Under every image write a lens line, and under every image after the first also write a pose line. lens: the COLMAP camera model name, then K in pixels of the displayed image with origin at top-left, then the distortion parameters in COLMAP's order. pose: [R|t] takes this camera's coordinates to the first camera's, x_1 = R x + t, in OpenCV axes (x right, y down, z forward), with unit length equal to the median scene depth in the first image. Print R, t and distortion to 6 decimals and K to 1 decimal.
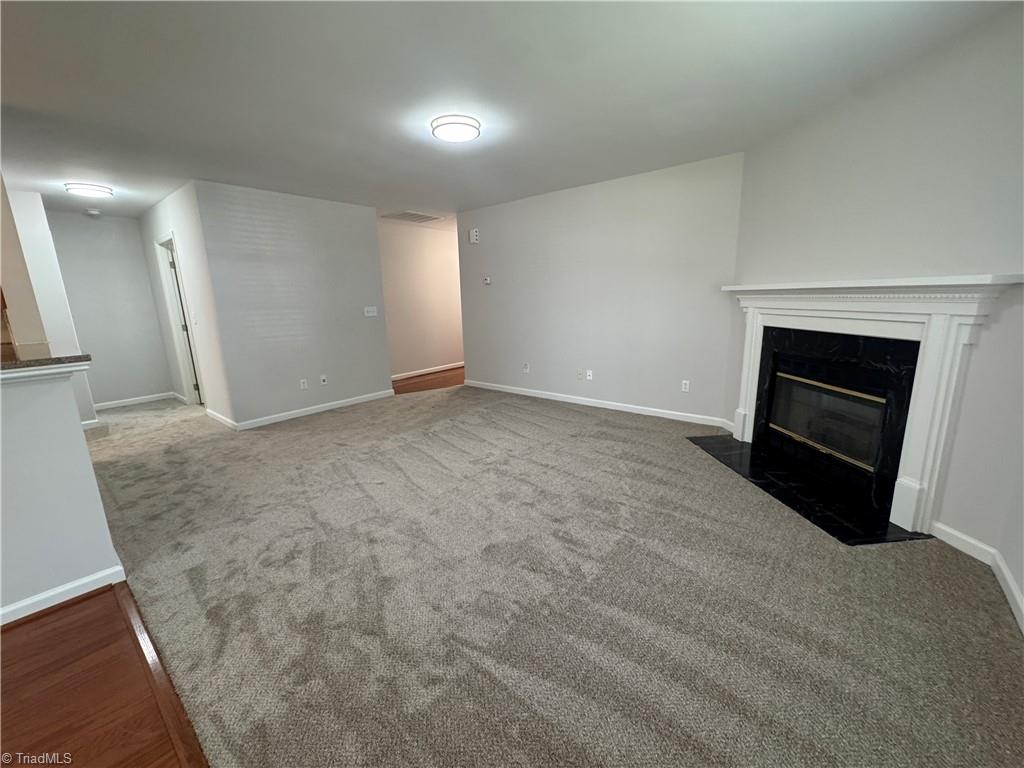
lens RADIAL K [[412.1, 0, 512.0], [0, 412.1, 384.0], [0, 0, 1]] dist [-0.002961, -0.000082]
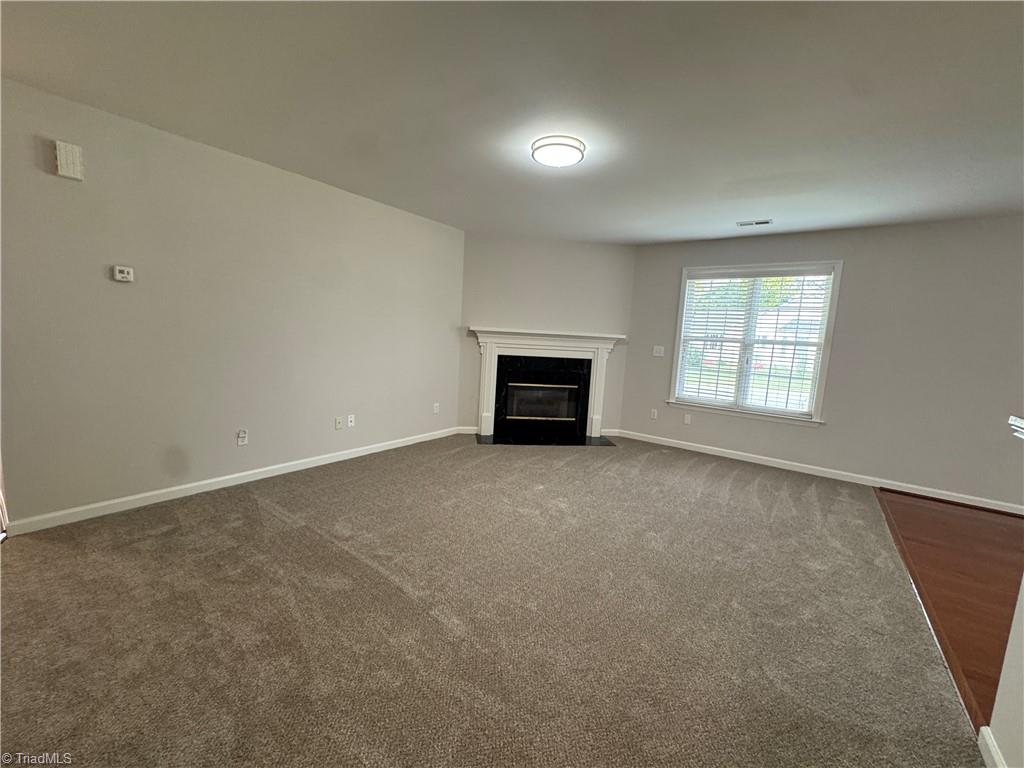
lens RADIAL K [[422.0, 0, 512.0], [0, 422.0, 384.0], [0, 0, 1]] dist [0.017238, -0.000049]
pose [[-0.057052, -0.097162, 0.993632, -1.022005], [0.156693, 0.982047, 0.105026, -0.204413], [-0.985998, 0.161687, -0.040803, 1.102704]]
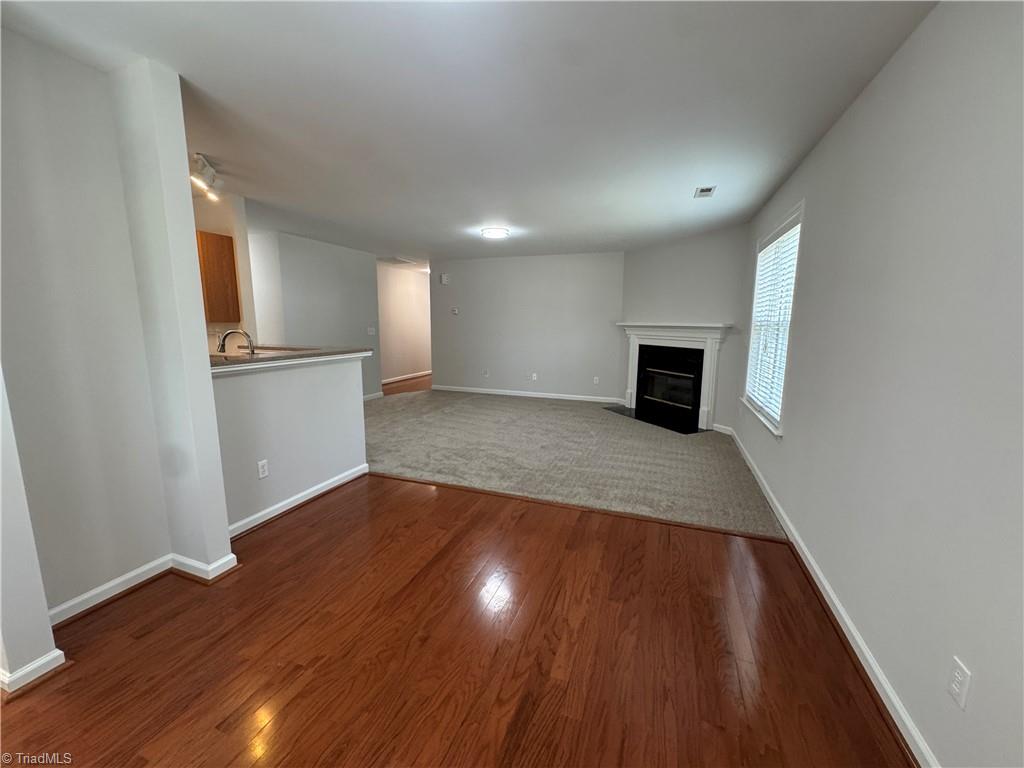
lens RADIAL K [[412.1, 0, 512.0], [0, 412.1, 384.0], [0, 0, 1]] dist [-0.002961, -0.000082]
pose [[0.944971, -0.013725, 0.326865, -0.601069], [0.034241, 0.997781, -0.057095, 0.138229], [-0.325356, 0.065145, 0.943345, -0.626371]]
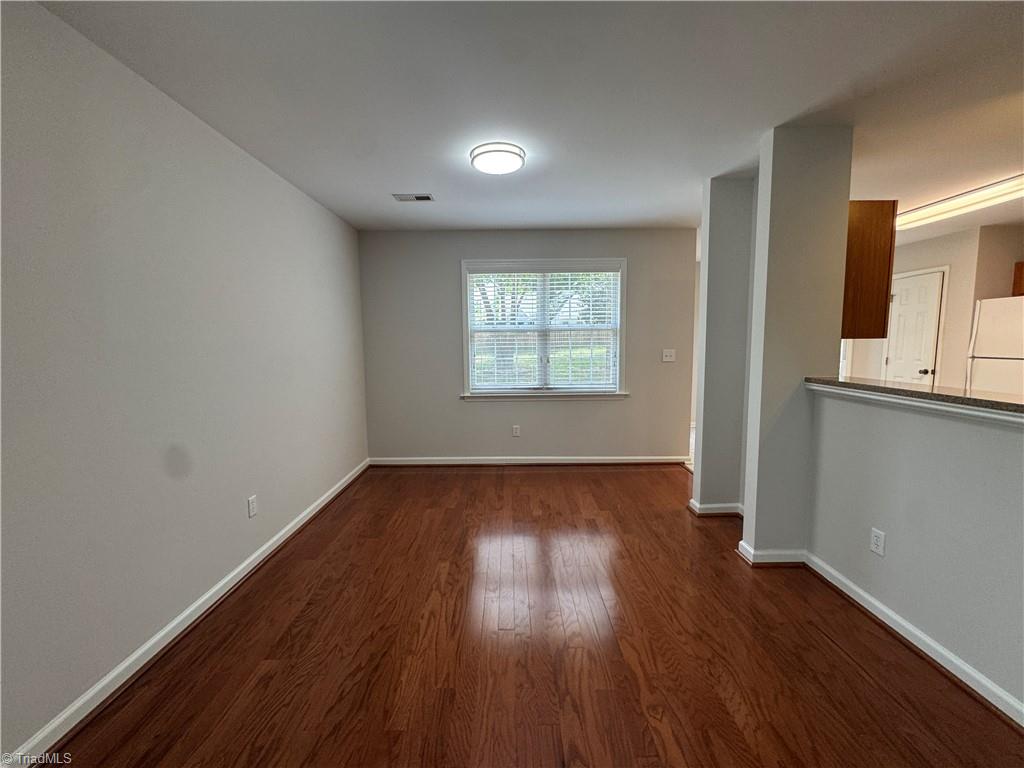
lens RADIAL K [[422.0, 0, 512.0], [0, 422.0, 384.0], [0, 0, 1]] dist [0.017238, -0.000049]
pose [[-0.772027, 0.100280, -0.627629, -0.005586], [-0.100783, 0.955667, 0.276663, -0.101484], [0.627548, 0.276846, -0.727695, 0.443523]]
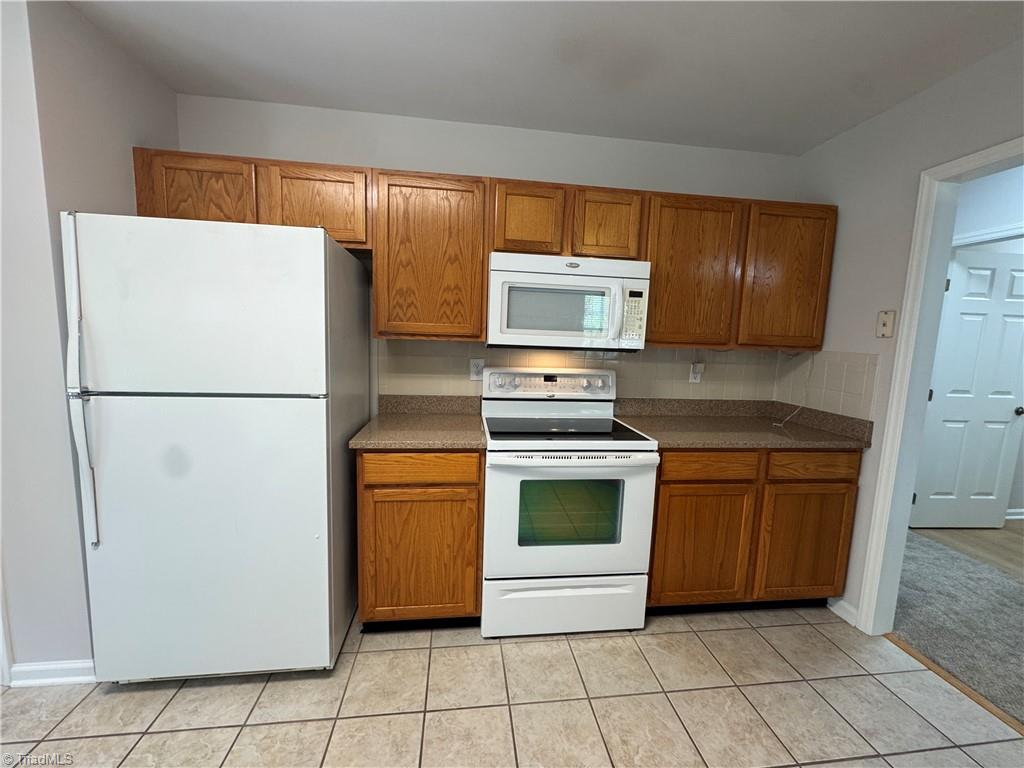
lens RADIAL K [[412.1, 0, 512.0], [0, 412.1, 384.0], [0, 0, 1]] dist [-0.002961, -0.000082]
pose [[0.721257, 0.132205, -0.679934, -1.429645], [-0.197759, 0.980062, -0.019217, -0.038826], [0.663837, 0.148323, 0.733022, 0.323253]]
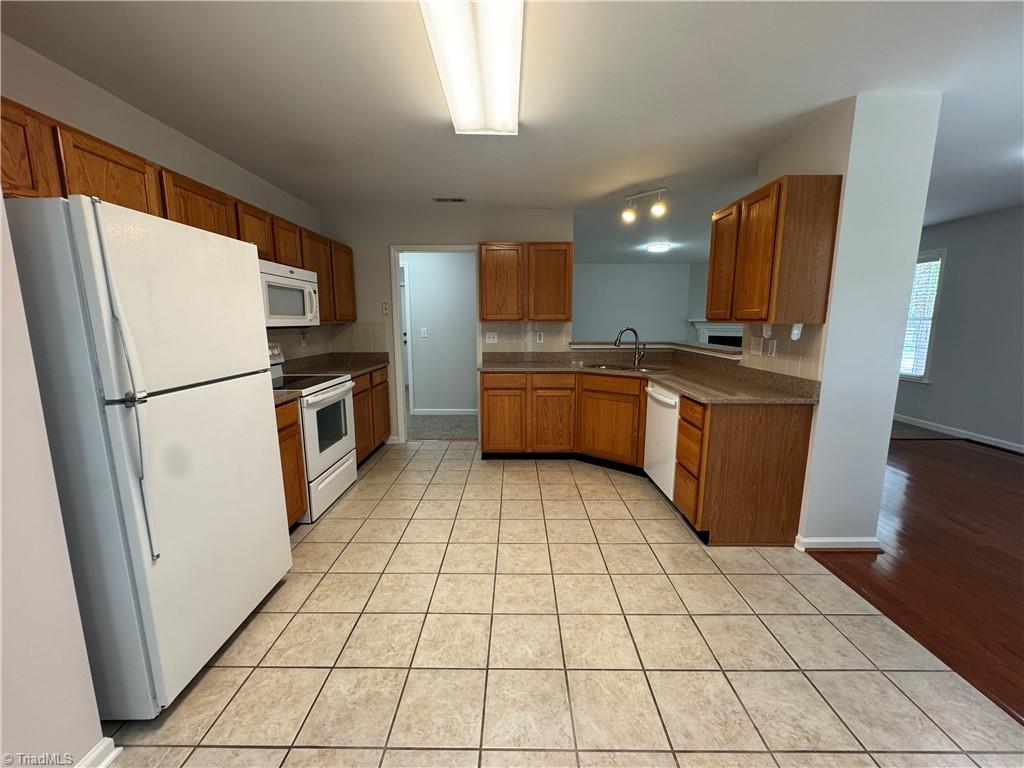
lens RADIAL K [[412.1, 0, 512.0], [0, 412.1, 384.0], [0, 0, 1]] dist [-0.002961, -0.000082]
pose [[0.779761, -0.071209, 0.622015, -1.994381], [0.112124, 0.993332, -0.026842, 0.086704], [-0.615956, 0.090674, 0.782545, -0.189828]]
